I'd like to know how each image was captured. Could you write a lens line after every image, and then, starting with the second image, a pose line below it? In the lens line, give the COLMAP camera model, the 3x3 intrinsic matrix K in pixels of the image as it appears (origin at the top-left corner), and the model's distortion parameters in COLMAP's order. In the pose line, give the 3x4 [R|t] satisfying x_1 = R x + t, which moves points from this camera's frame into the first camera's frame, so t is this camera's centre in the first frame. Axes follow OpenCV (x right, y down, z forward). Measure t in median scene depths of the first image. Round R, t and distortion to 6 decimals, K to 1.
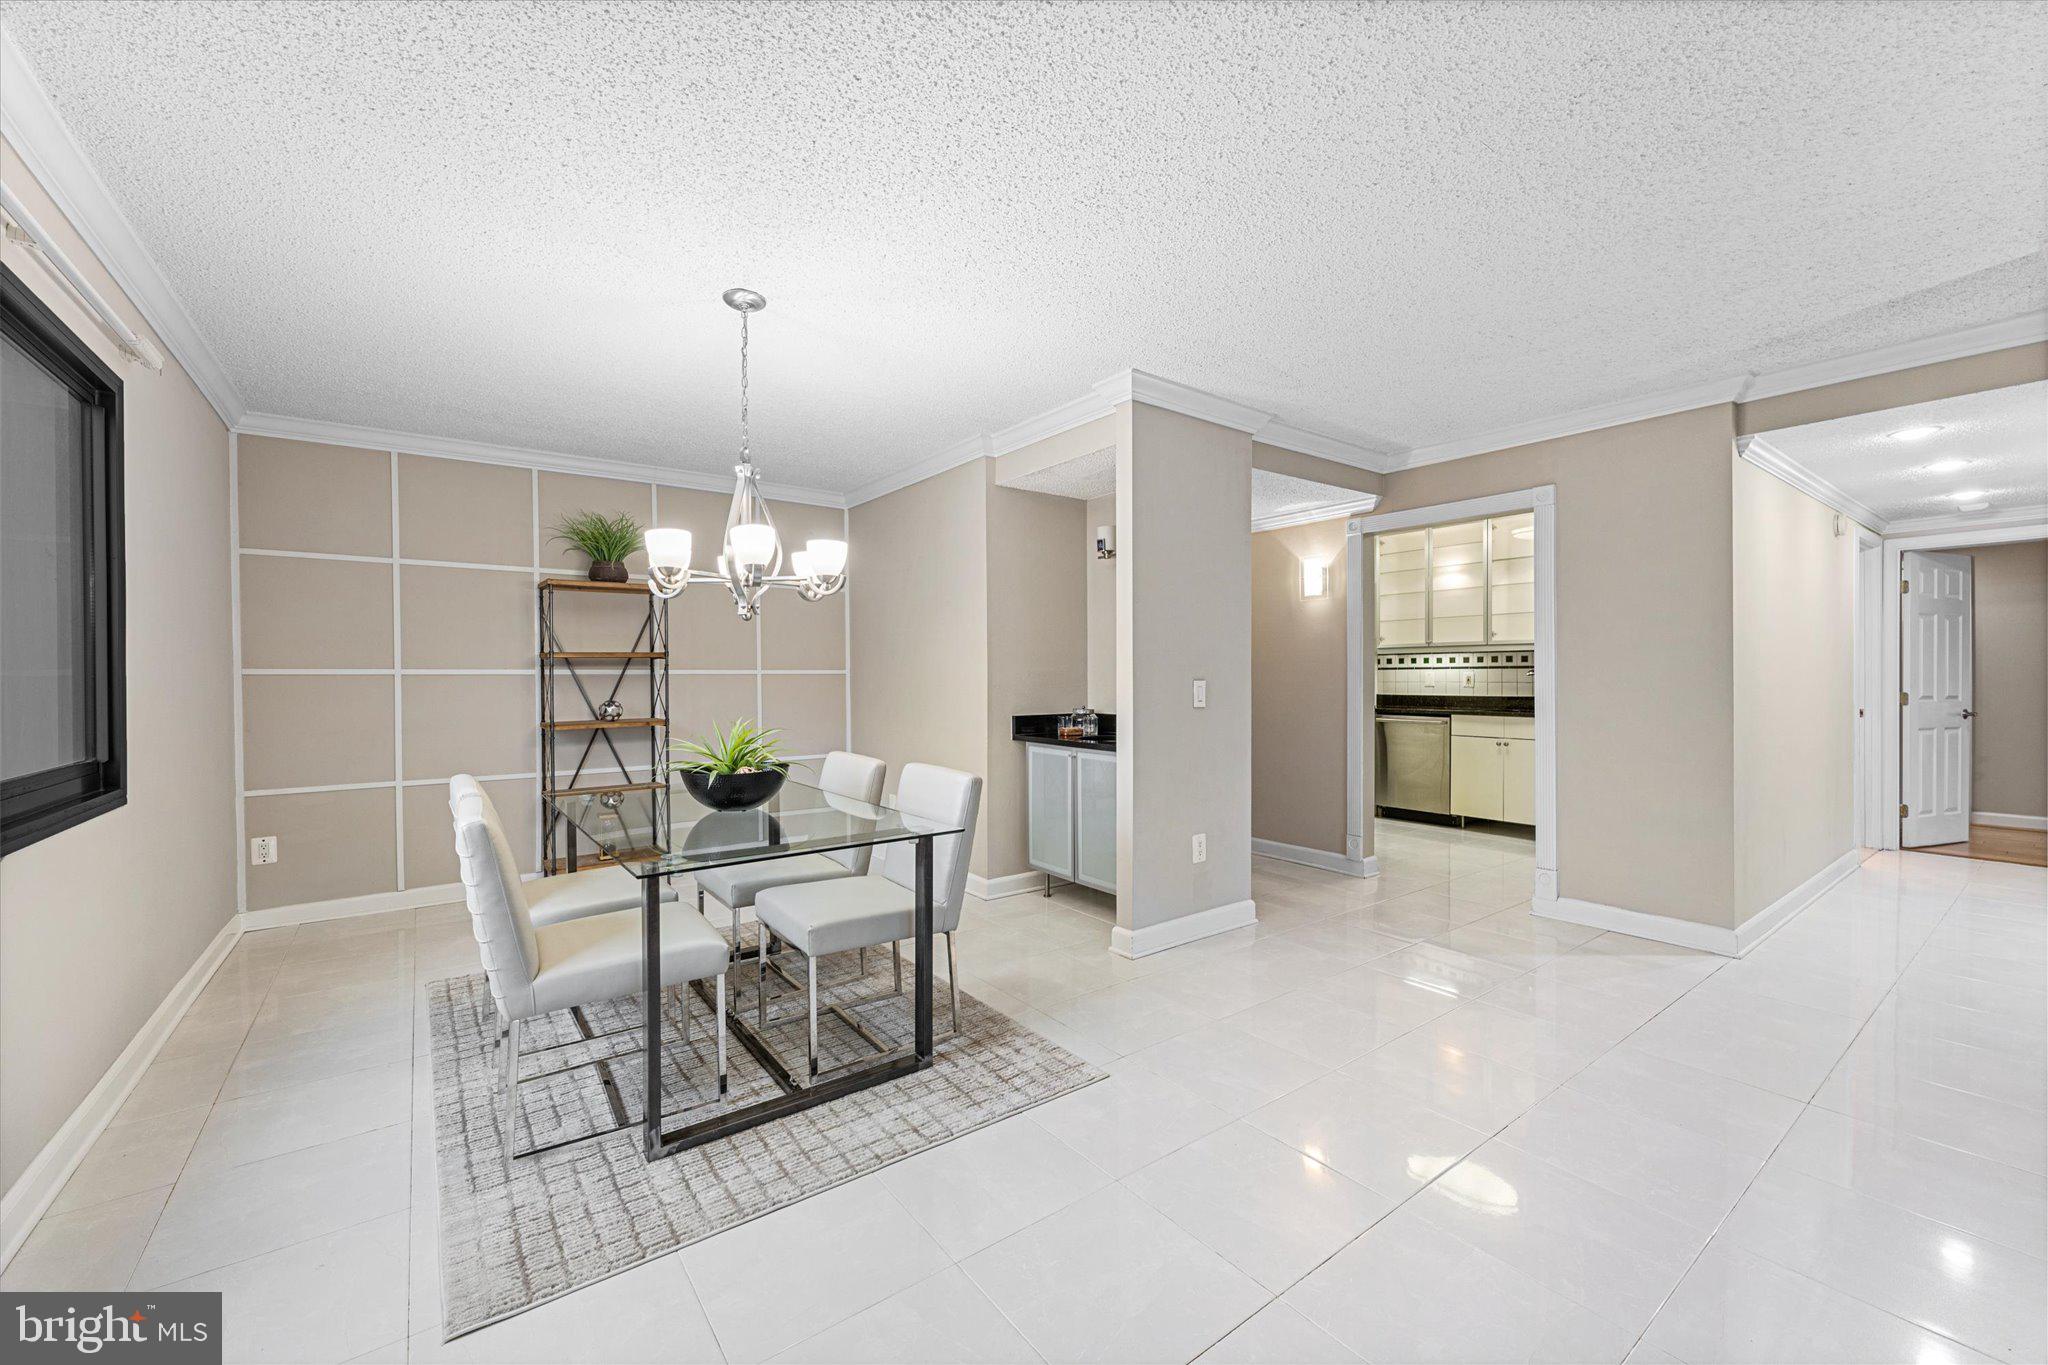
lens RADIAL K [[808.2, 0, 1016.7], [0, 808.2, 682.9], [0, 0, 1]] dist [-0.003451, 0.000266]
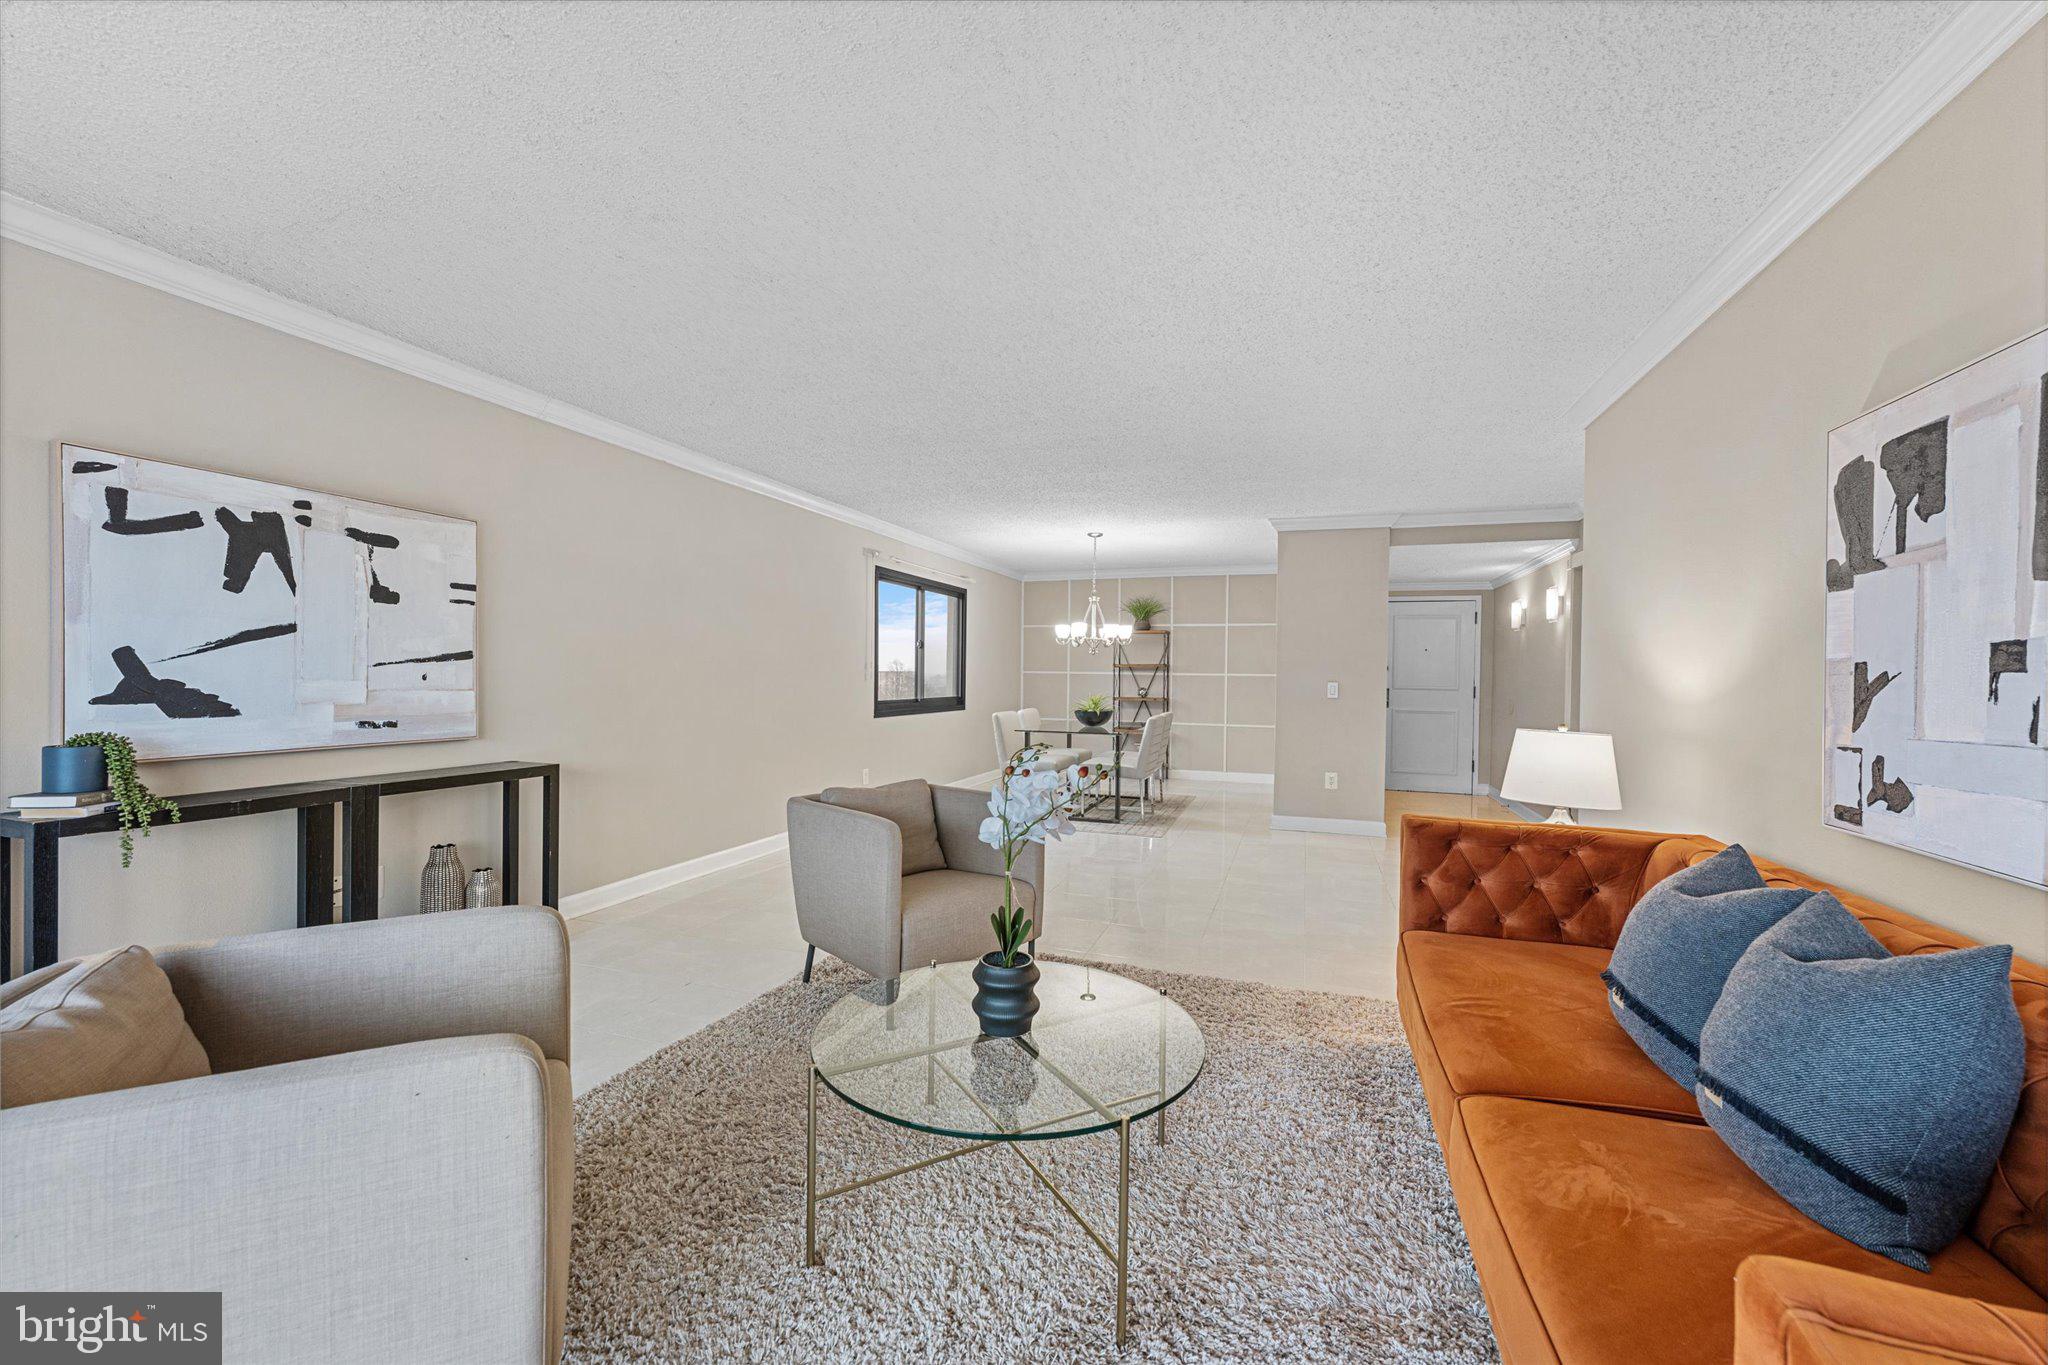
lens RADIAL K [[808.2, 0, 1016.7], [0, 808.2, 682.9], [0, 0, 1]] dist [-0.003451, 0.000266]
pose [[0.550468, 0.019303, -0.834633, 1.041711], [-0.019147, 0.999762, 0.010494, -0.005525], [0.834637, 0.010205, 0.550706, -0.402580]]
